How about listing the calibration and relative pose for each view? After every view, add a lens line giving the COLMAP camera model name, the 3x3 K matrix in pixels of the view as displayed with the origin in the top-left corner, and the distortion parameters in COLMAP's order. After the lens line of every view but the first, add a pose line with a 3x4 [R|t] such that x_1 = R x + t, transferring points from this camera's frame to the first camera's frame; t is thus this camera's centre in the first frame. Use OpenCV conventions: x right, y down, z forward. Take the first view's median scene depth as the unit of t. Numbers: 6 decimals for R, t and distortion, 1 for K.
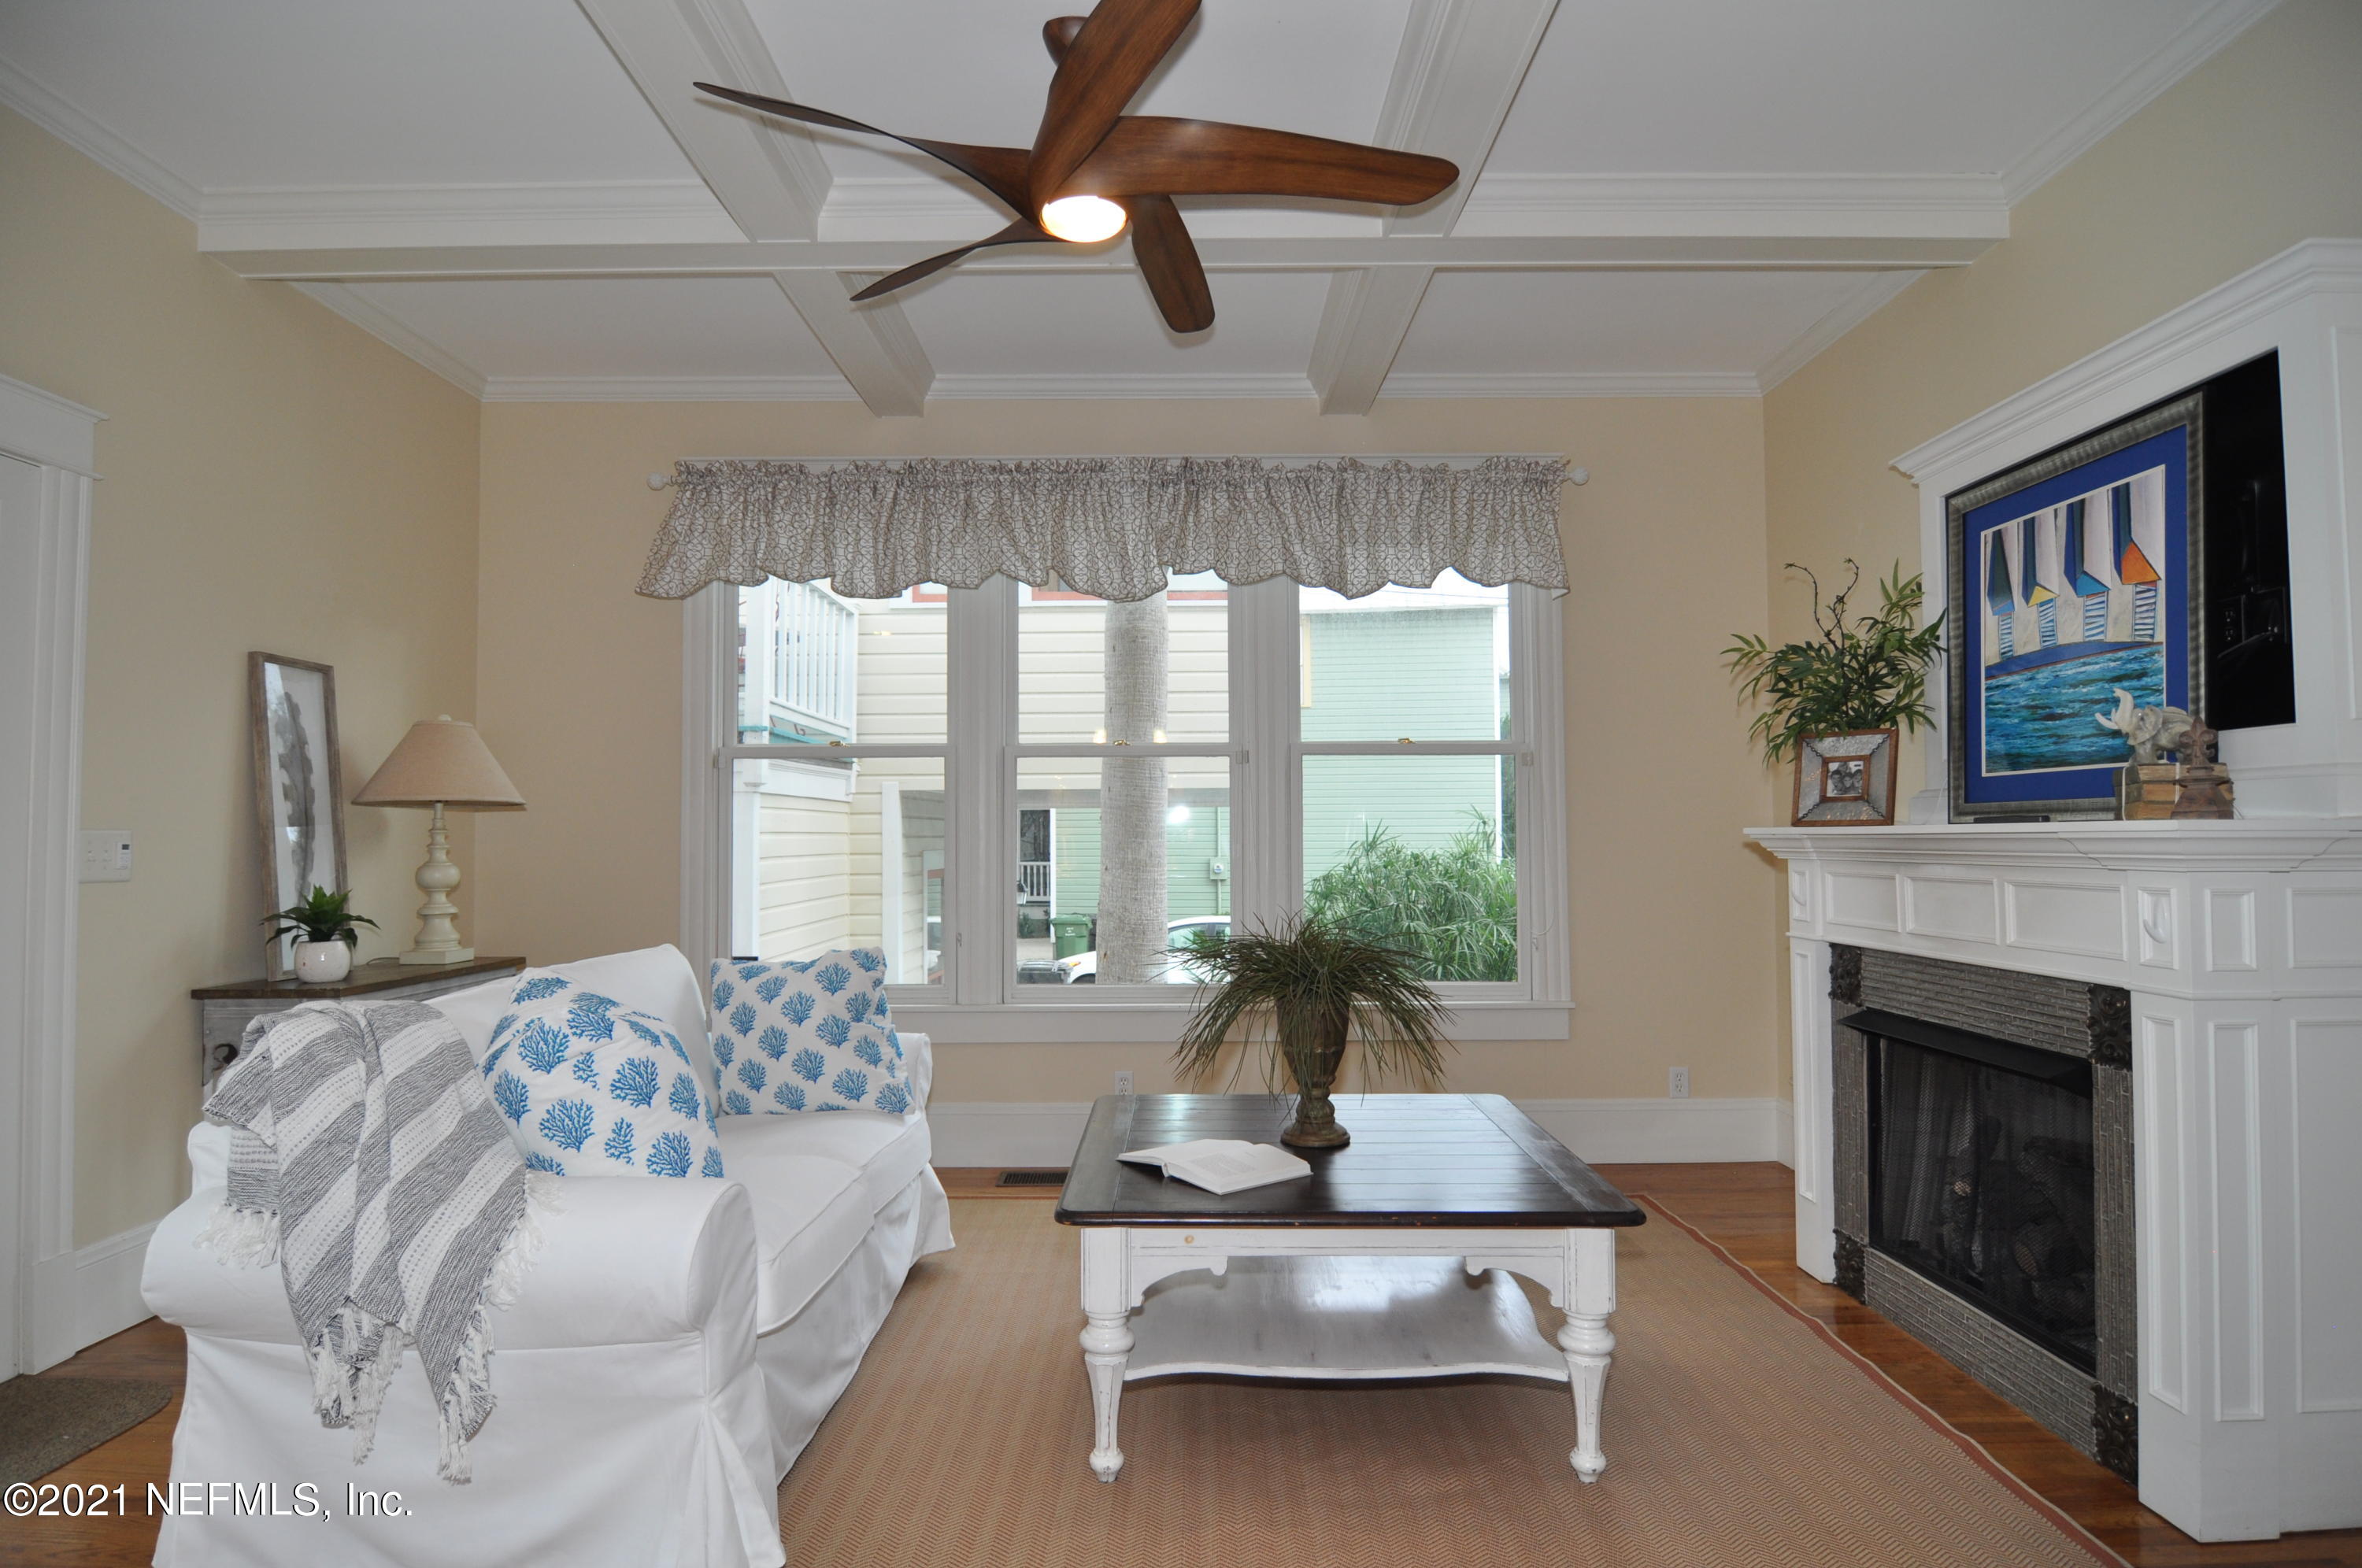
lens RADIAL K [[1267.4, 0, 1174.3], [0, 1267.4, 791.4], [0, 0, 1]] dist [-0.007213, -0.000529]
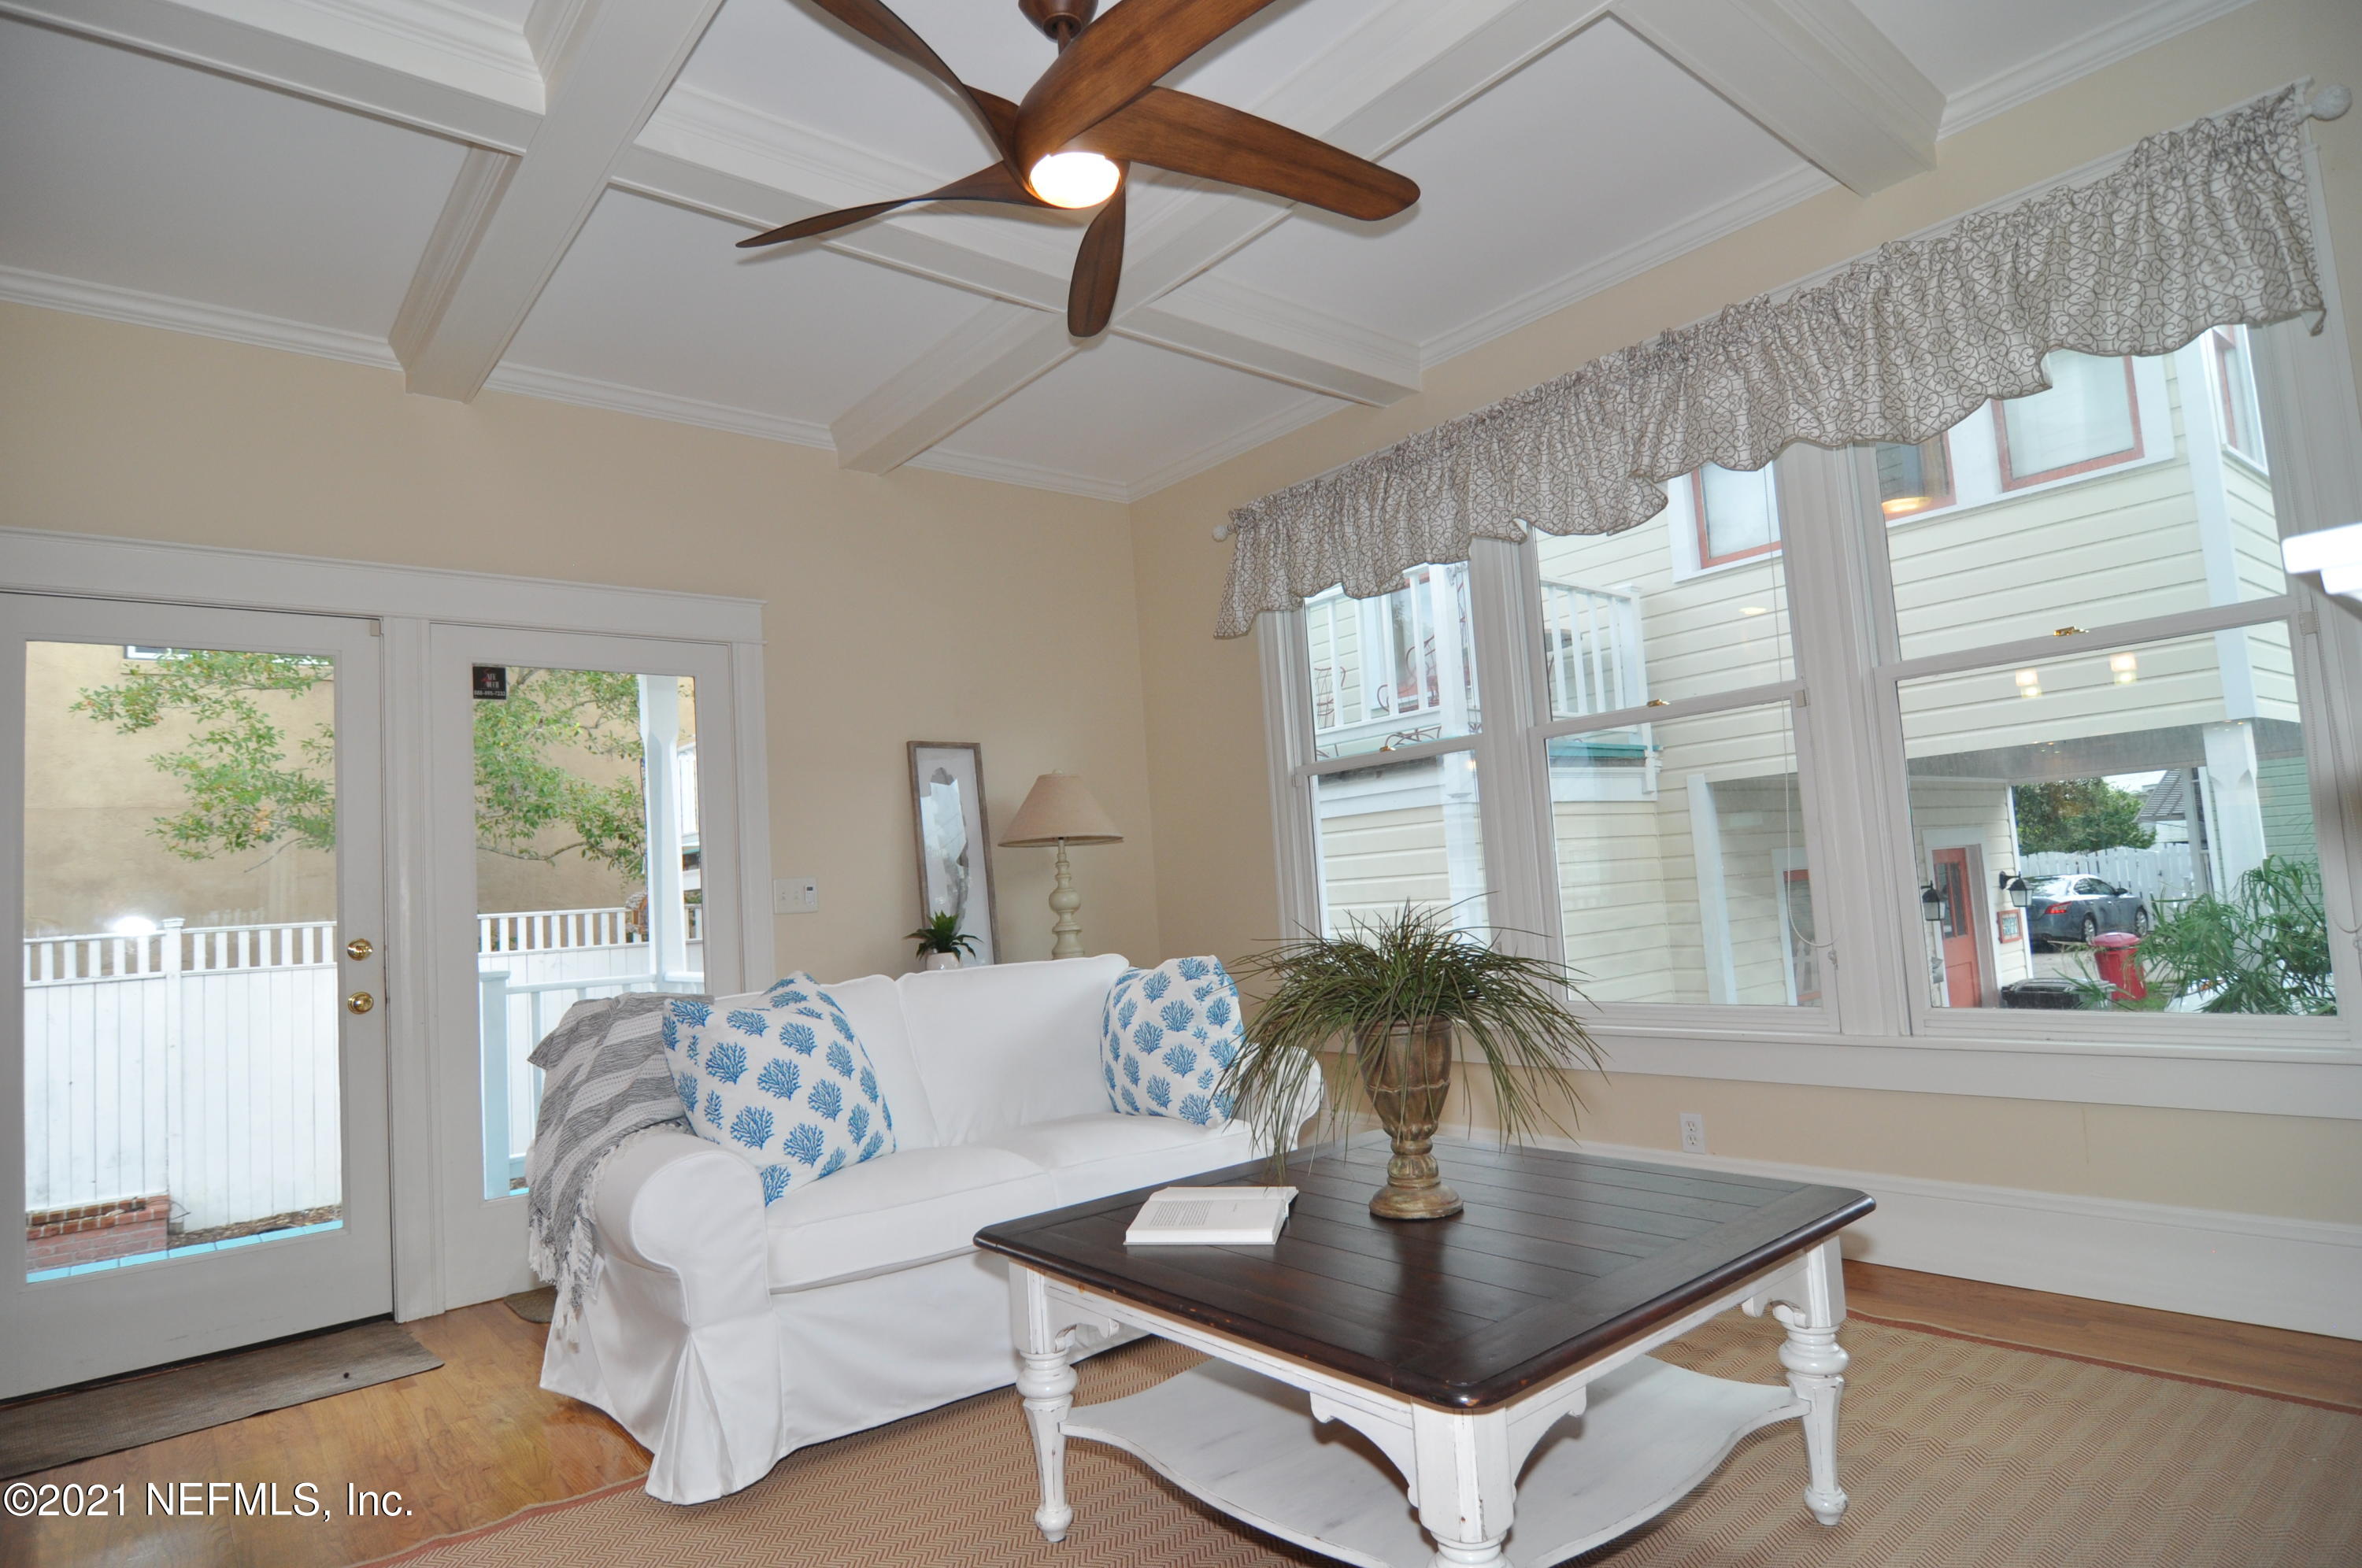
lens RADIAL K [[1267.4, 0, 1176.8], [0, 1267.4, 791.7], [0, 0, 1]] dist [-0.007213, -0.000529]
pose [[0.640412, -0.100482, -0.761430, 0.442289], [0.091108, 0.994344, -0.054590, 0.040441], [0.762609, -0.034412, 0.645944, 0.295896]]
